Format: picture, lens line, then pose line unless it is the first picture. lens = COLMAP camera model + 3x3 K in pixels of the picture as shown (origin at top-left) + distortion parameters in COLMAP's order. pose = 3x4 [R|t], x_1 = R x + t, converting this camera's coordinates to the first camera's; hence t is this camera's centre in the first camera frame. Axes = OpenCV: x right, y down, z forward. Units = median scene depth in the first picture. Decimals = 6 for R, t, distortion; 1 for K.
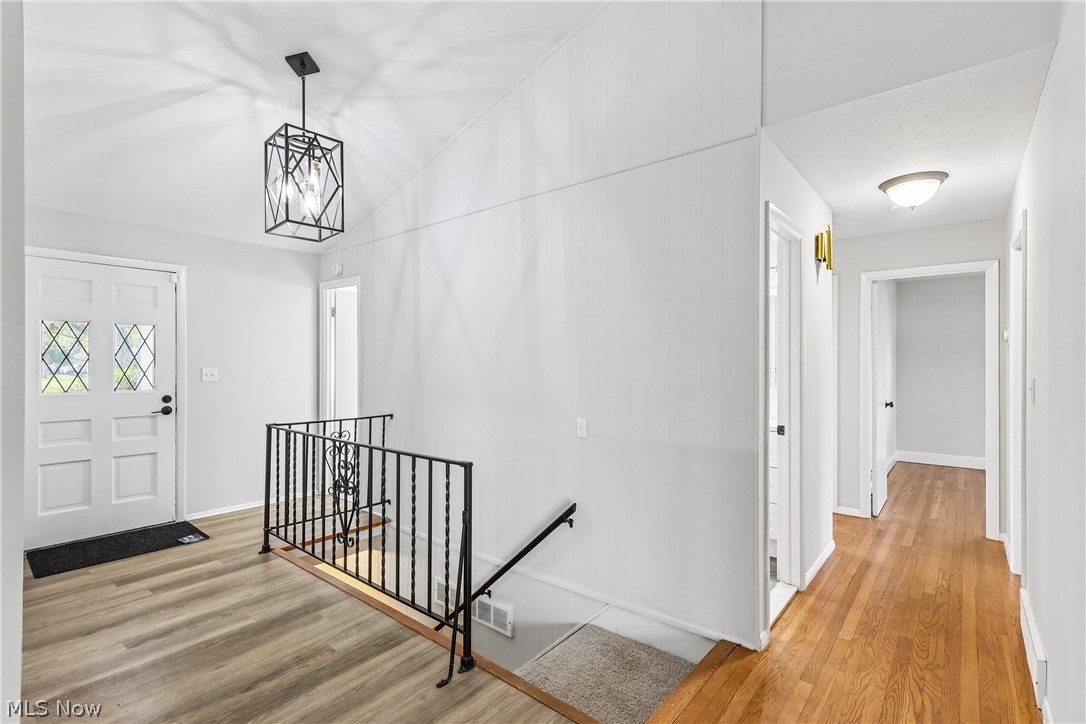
lens RADIAL K [[511.3, 0, 543.0], [0, 511.3, 362.0], [0, 0, 1]] dist [0.016818, 0.000037]
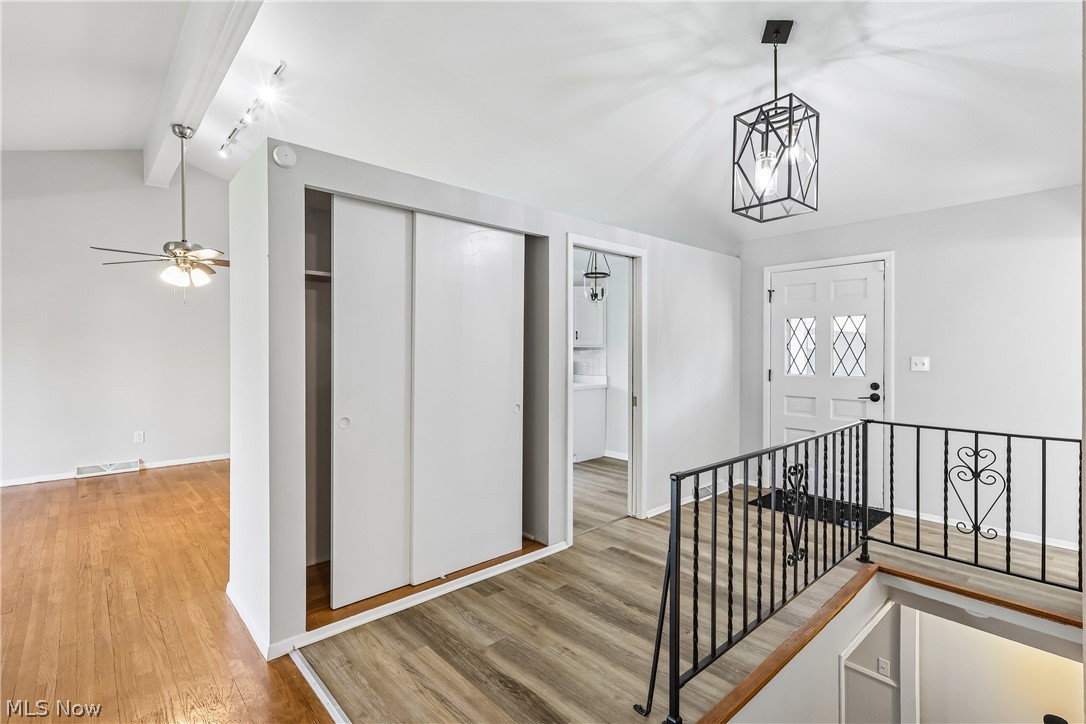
lens RADIAL K [[508.2, 0, 545.1], [0, 508.2, 354.3], [0, 0, 1]] dist [0.014711, -0.000065]
pose [[-0.142451, 0.004143, -0.989793, 0.483380], [0.001900, 0.999991, 0.003913, 0.004580], [0.989800, -0.001324, -0.142458, 0.664410]]
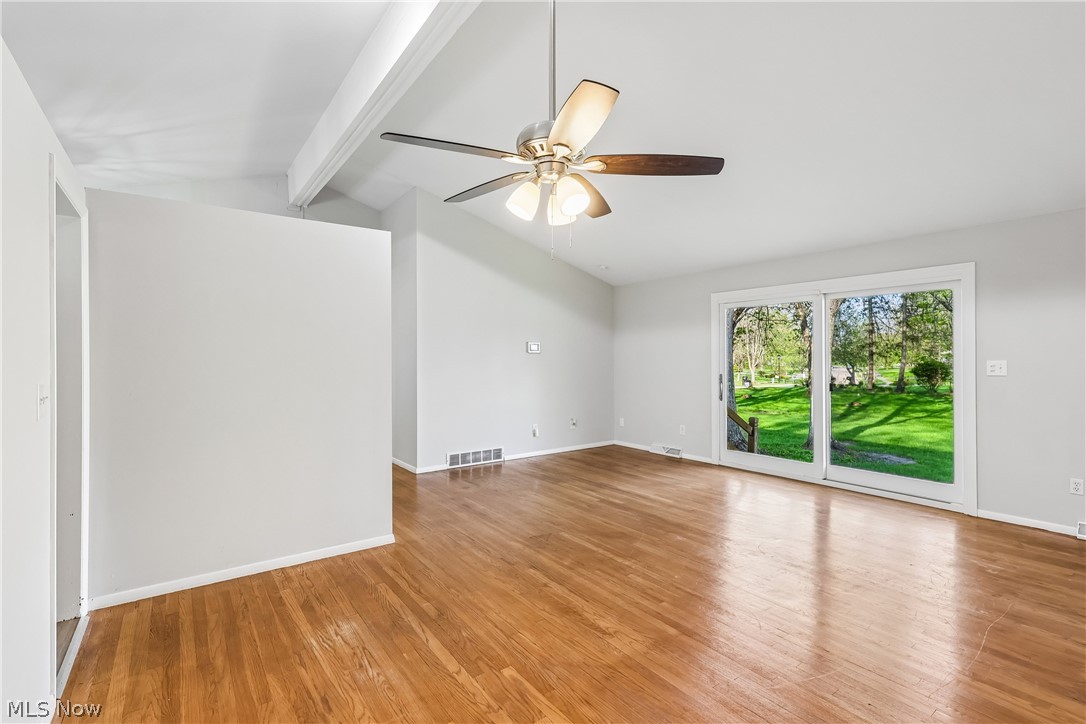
lens RADIAL K [[501.0, 0, 539.0], [0, 501.0, 356.4], [0, 0, 1]] dist [-0.001519, 0.000292]
pose [[0.257512, -0.004347, 0.966265, -1.372816], [0.005693, 0.999979, 0.002981, -0.004580], [-0.966258, 0.004734, 0.257531, -0.652935]]
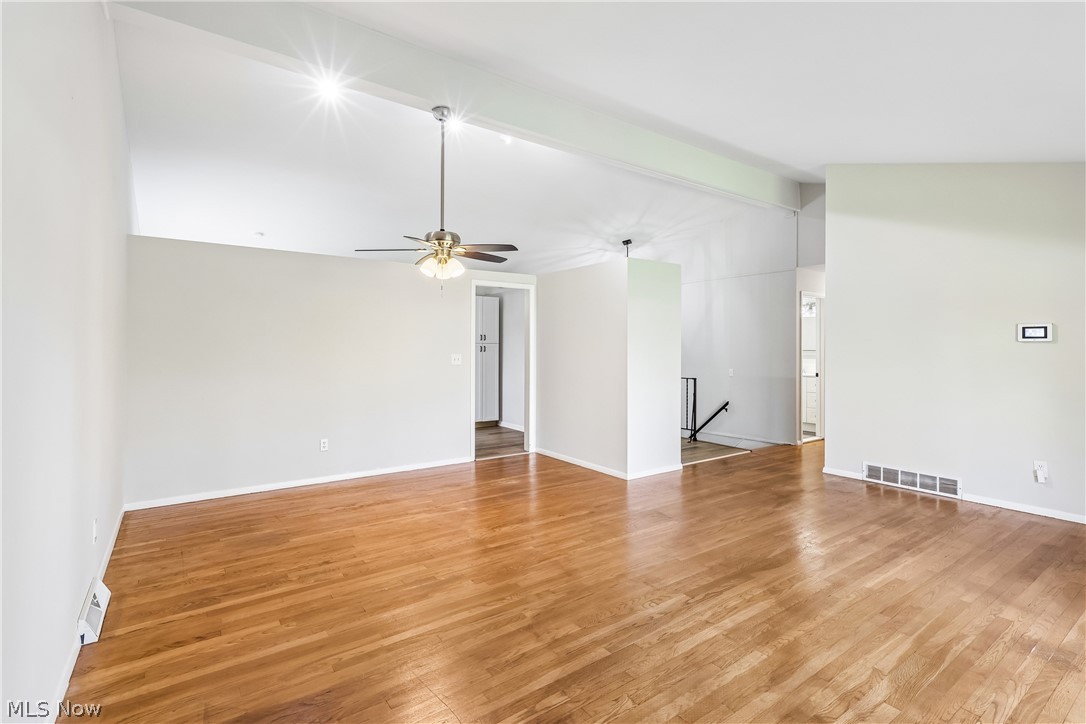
lens RADIAL K [[508.2, 0, 545.1], [0, 508.2, 354.3], [0, 0, 1]] dist [0.014711, -0.000065]
pose [[0.967070, 0.000749, -0.254508, -0.173781], [0.003265, 0.999877, 0.015348, -0.005327], [0.254488, -0.015674, 0.966949, -1.685102]]
